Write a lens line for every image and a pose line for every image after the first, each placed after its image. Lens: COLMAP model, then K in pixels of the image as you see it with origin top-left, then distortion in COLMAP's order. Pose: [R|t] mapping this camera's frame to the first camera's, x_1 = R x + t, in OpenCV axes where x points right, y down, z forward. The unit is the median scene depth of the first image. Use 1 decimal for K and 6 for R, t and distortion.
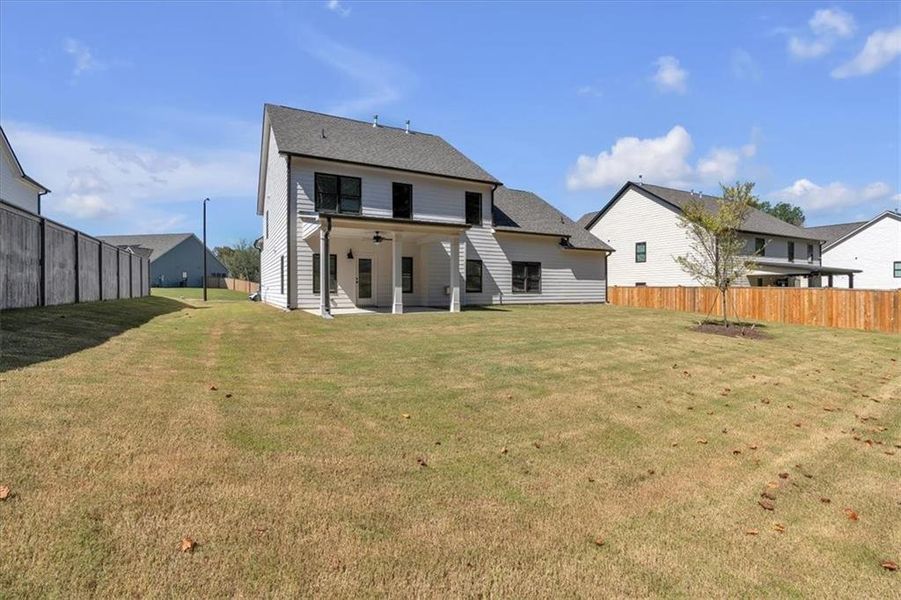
lens RADIAL K [[412.0, 0, 450.8], [0, 412.0, 296.1], [0, 0, 1]] dist [-0.001463, 0.002932]
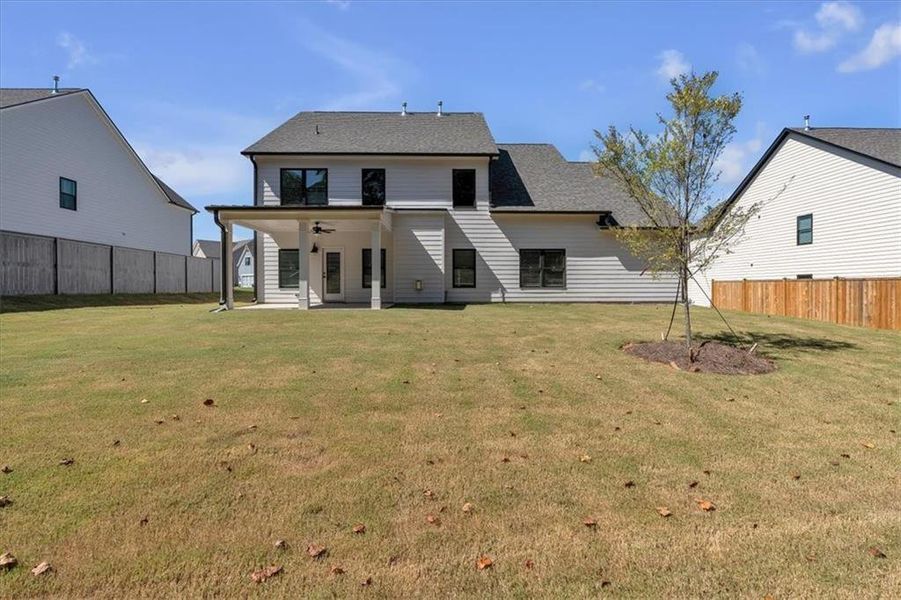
lens RADIAL K [[412.0, 0, 452.3], [0, 412.0, 293.3], [0, 0, 1]] dist [-0.001463, 0.002932]
pose [[0.895780, 0.003909, -0.444480, 0.398526], [-0.005622, 0.999981, -0.002535, 0.004701], [0.444461, 0.004770, 0.895785, 0.227298]]
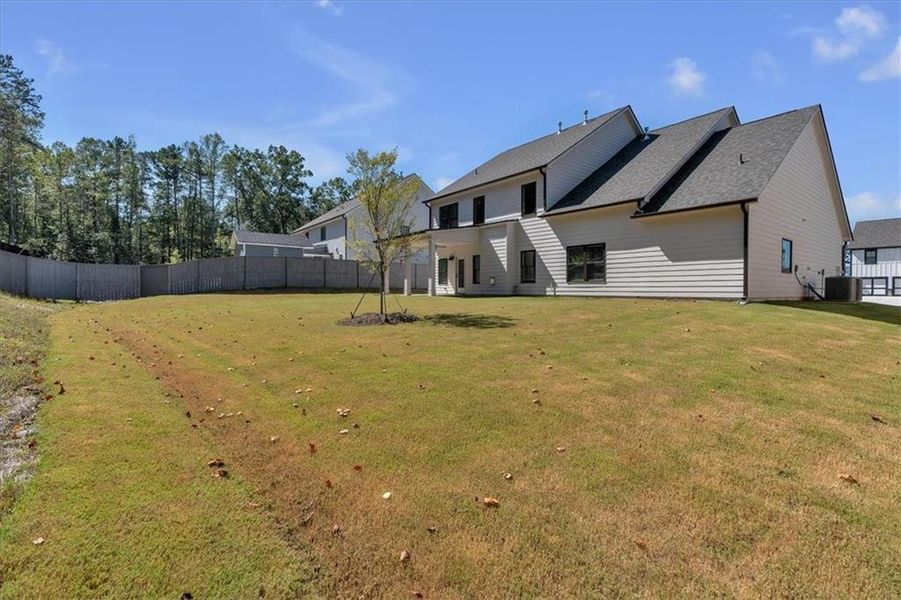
lens RADIAL K [[412.0, 0, 453.2], [0, 412.0, 299.3], [0, 0, 1]] dist [-0.001463, 0.002932]
pose [[0.165583, 0.025188, -0.985874, 0.994482], [-0.018422, 0.999578, 0.022444, 0.011850], [0.986024, 0.014445, 0.165977, 0.636172]]
